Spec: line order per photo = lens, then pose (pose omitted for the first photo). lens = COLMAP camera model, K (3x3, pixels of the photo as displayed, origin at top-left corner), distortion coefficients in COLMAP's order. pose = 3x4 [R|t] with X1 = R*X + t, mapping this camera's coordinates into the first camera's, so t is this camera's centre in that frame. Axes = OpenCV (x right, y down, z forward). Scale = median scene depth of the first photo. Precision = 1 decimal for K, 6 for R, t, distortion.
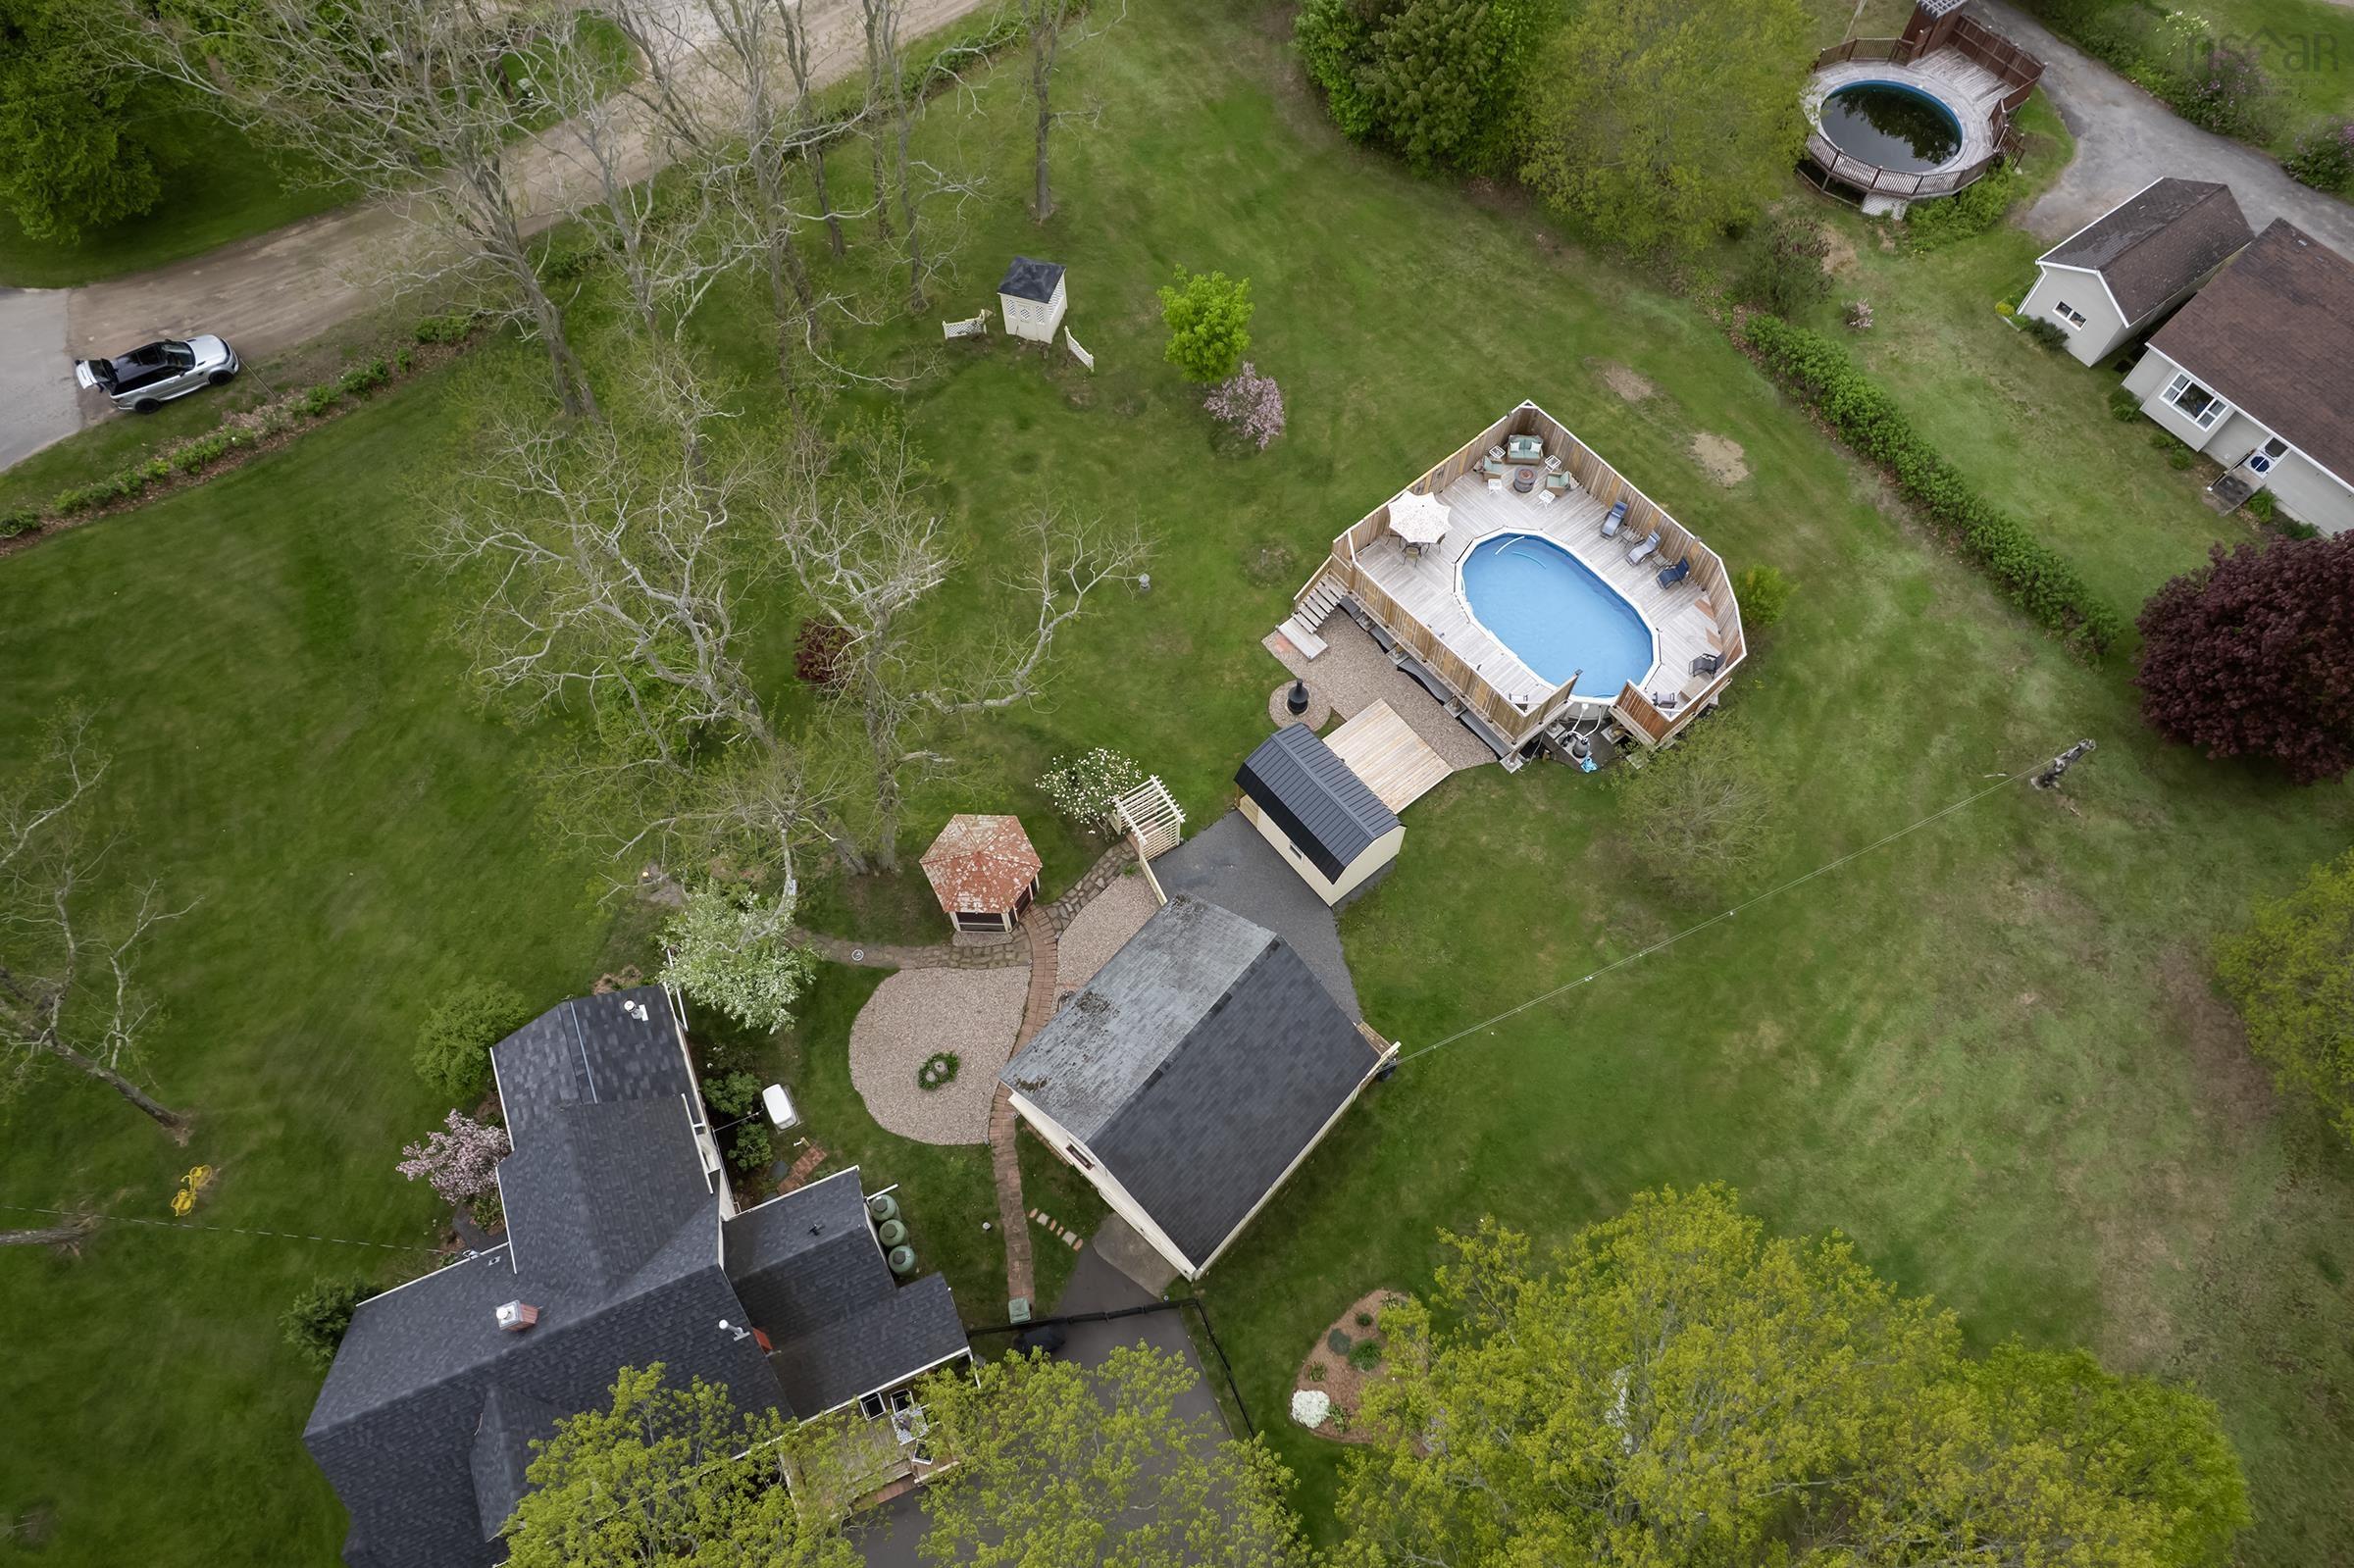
lens RADIAL K [[1504.1, 0, 1177.0], [0, 1504.1, 784.0], [0, 0, 1]] dist [-0.087982, 0.077185]
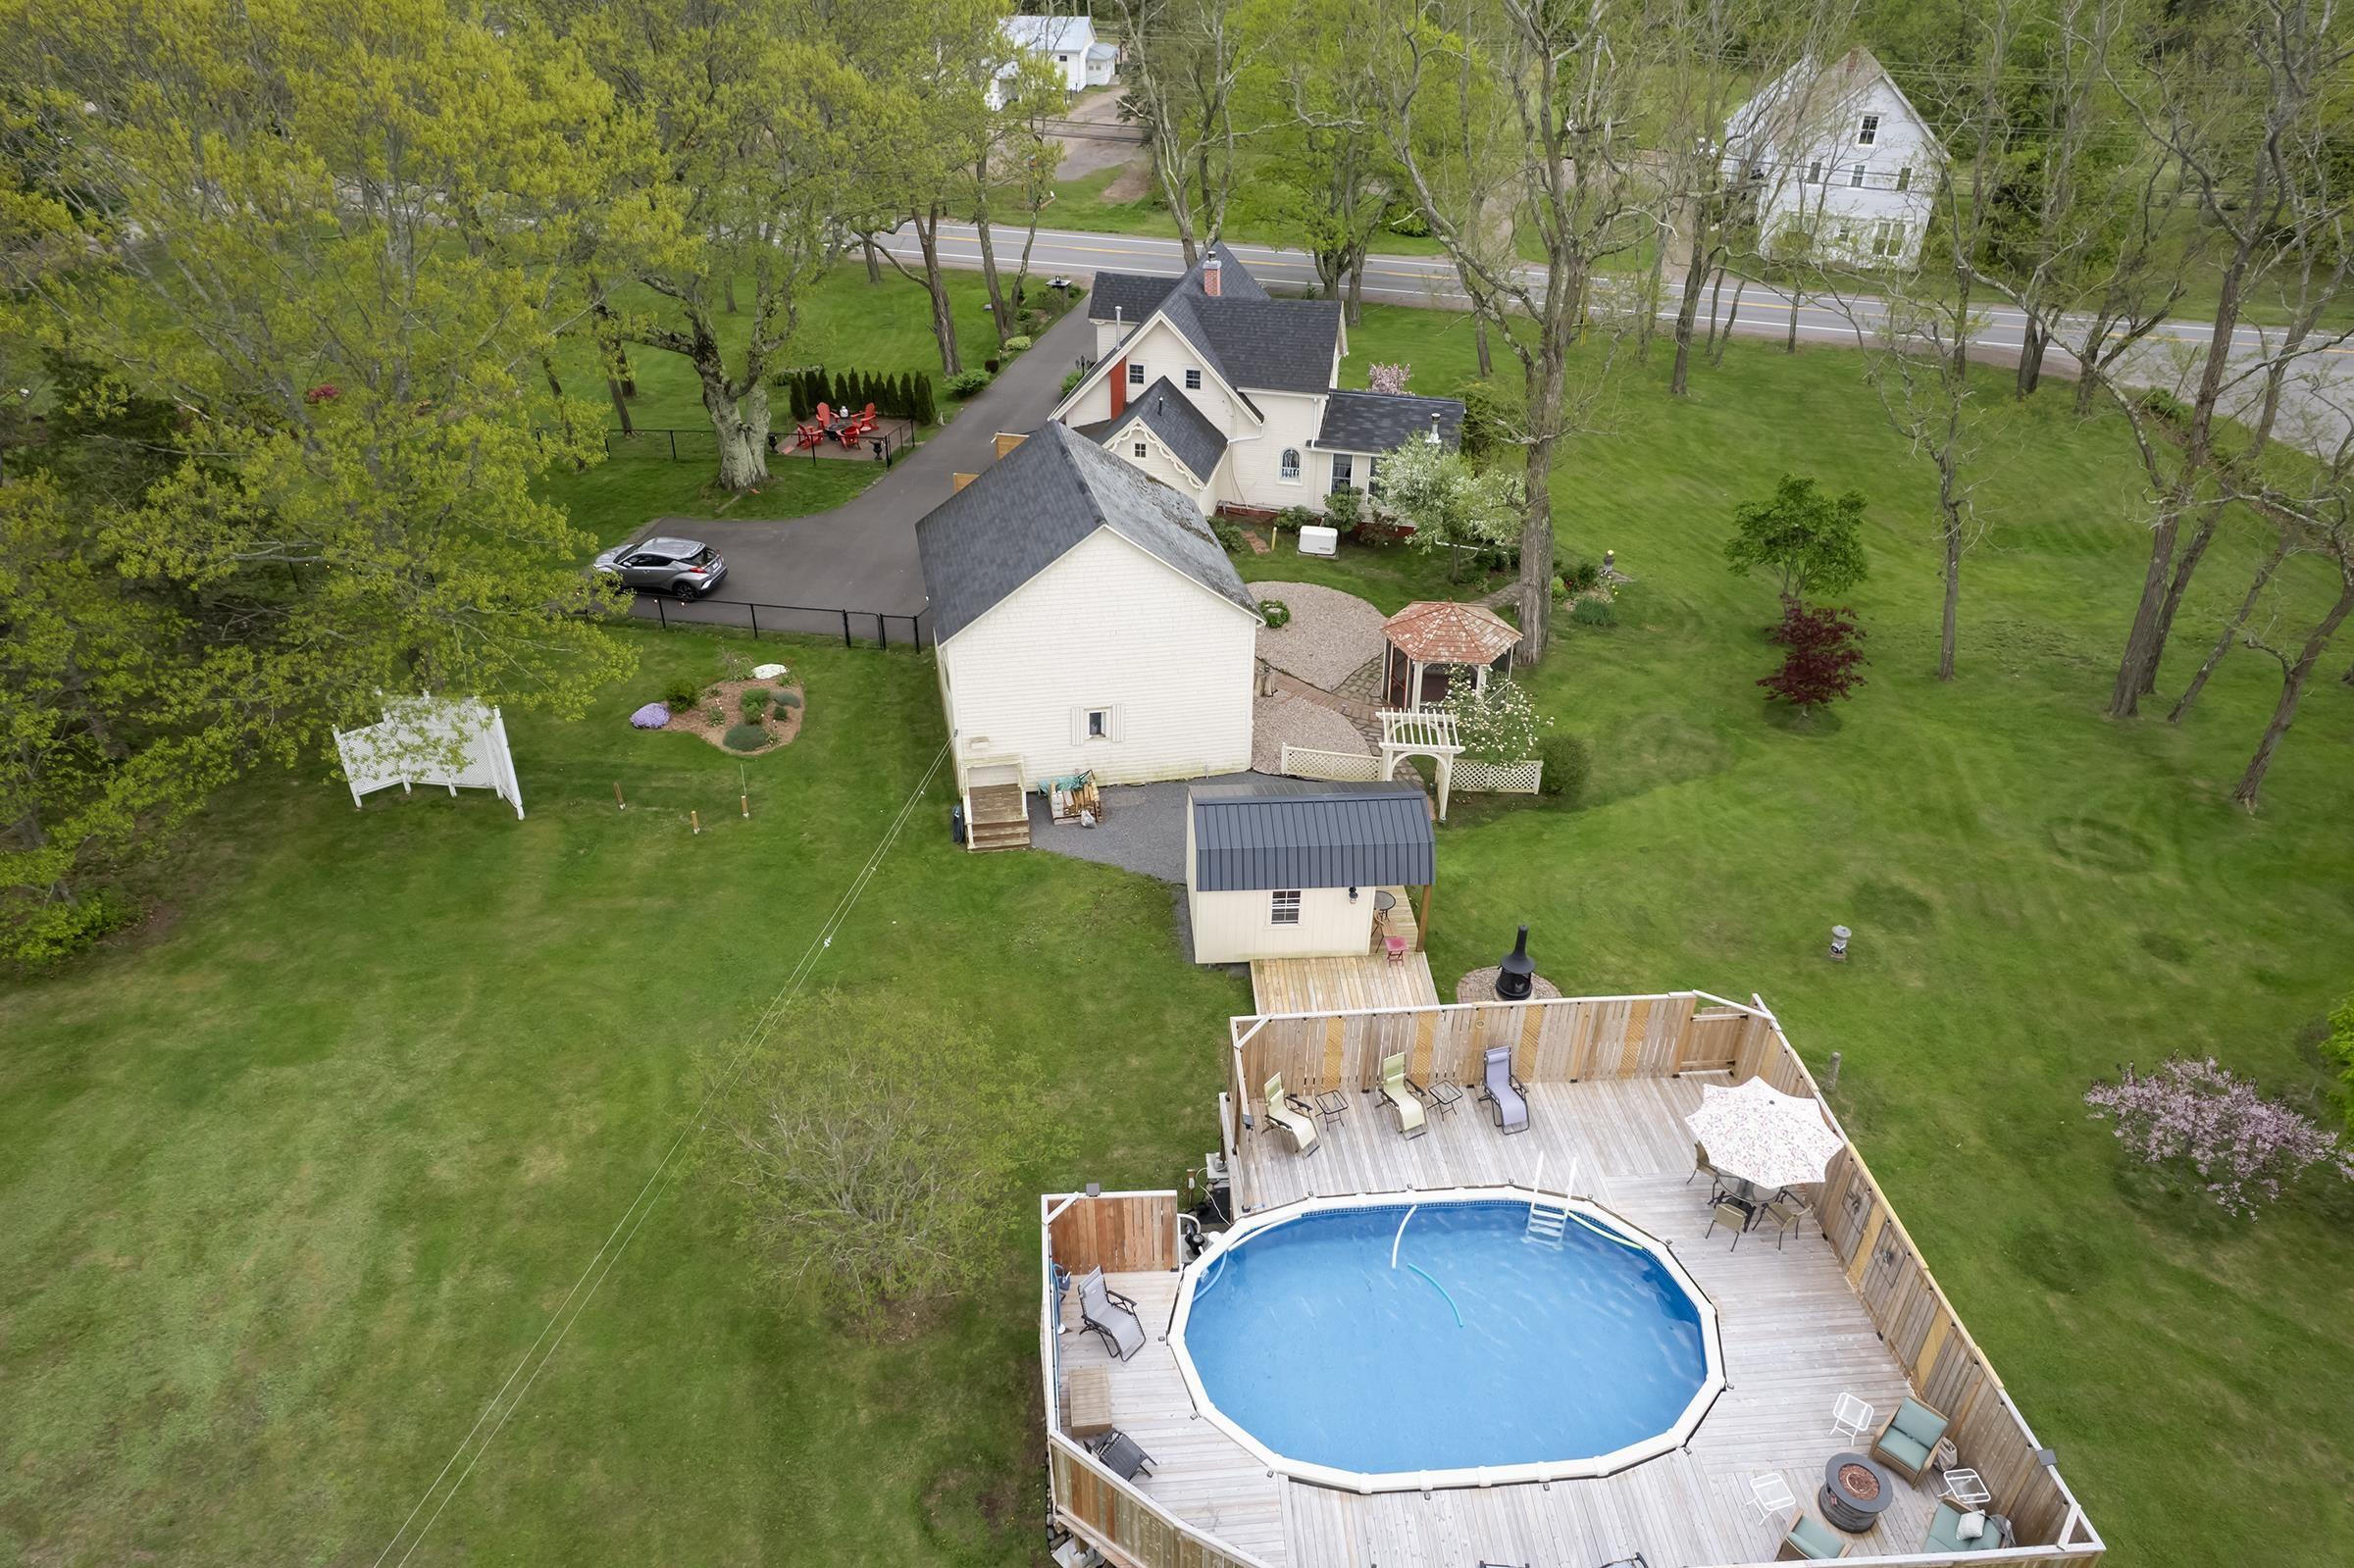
lens RADIAL K [[1504.1, 0, 1177.0], [0, 1504.1, 784.0], [0, 0, 1]] dist [-0.087982, 0.077185]
pose [[-0.579878, 0.438452, -0.686659, 0.517578], [-0.723269, 0.110895, 0.681605, -0.361333], [0.374998, 0.891887, 0.252813, 0.725970]]
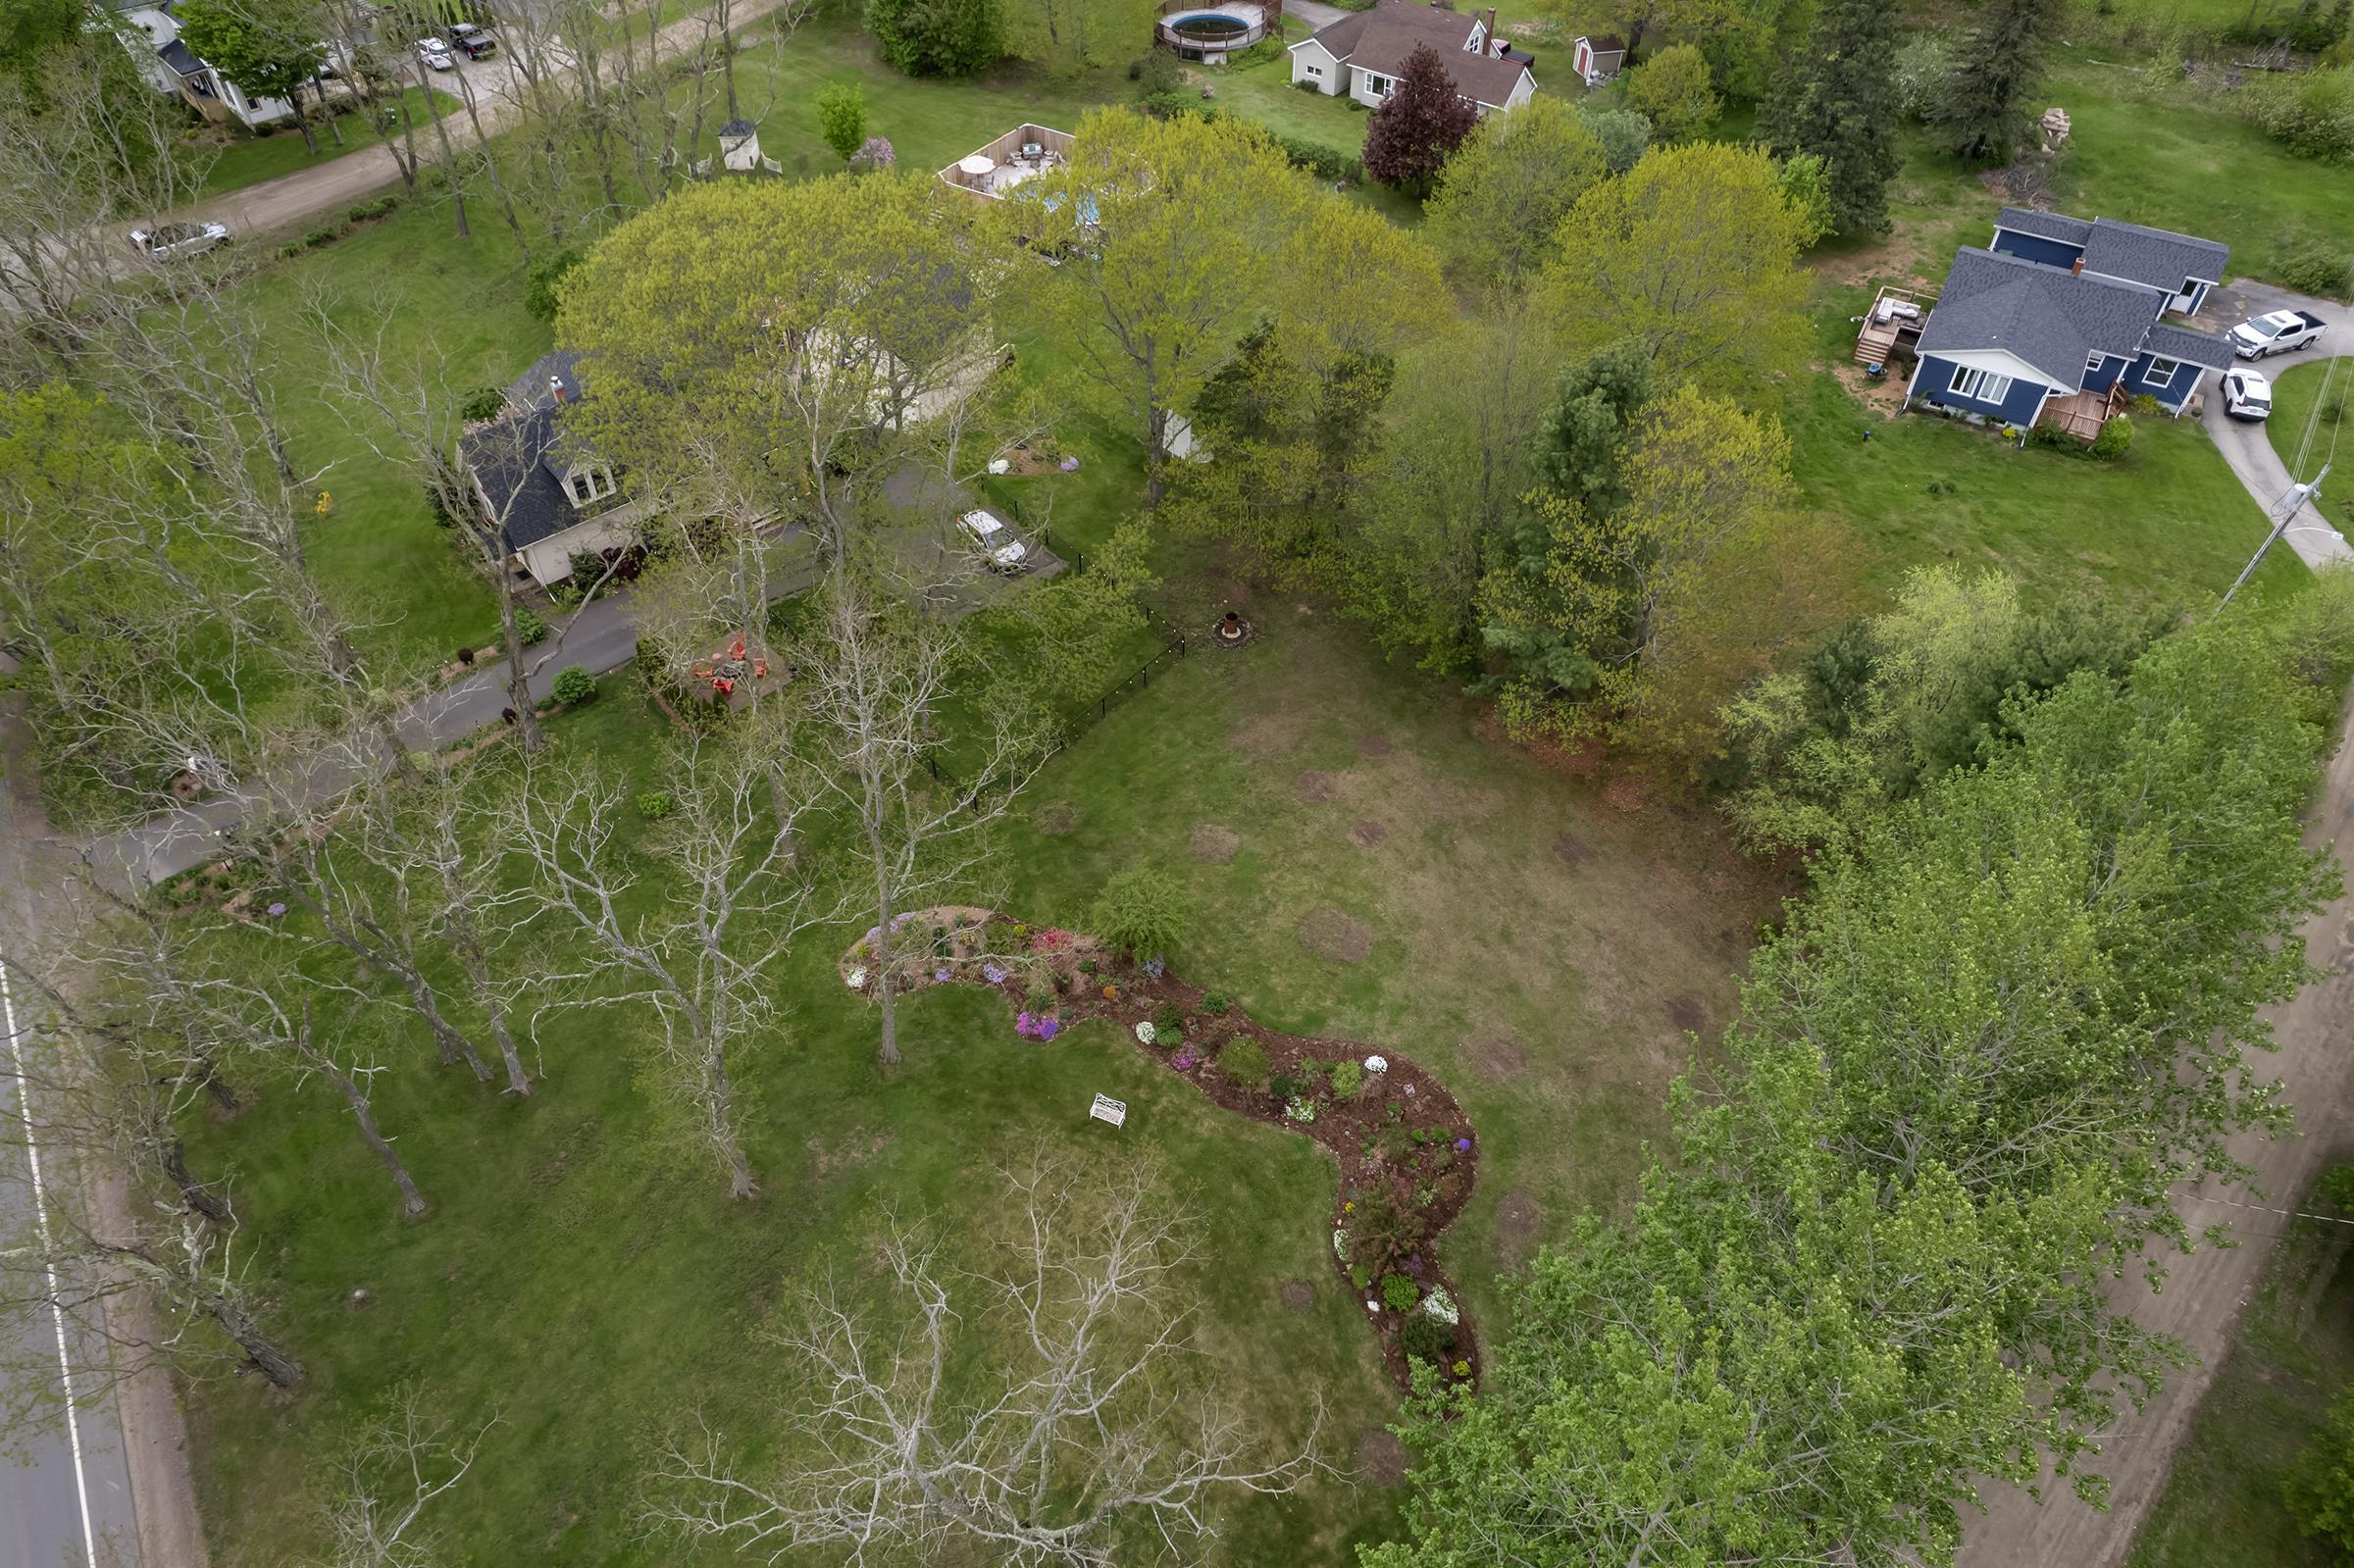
lens RADIAL K [[1504.1, 0, 1177.0], [0, 1504.1, 784.0], [0, 0, 1]] dist [-0.087982, 0.077185]
pose [[0.960182, -0.195637, 0.199440, -0.110053], [0.243267, 0.936508, -0.252533, 1.035528], [-0.137372, 0.290995, 0.946811, -0.516417]]
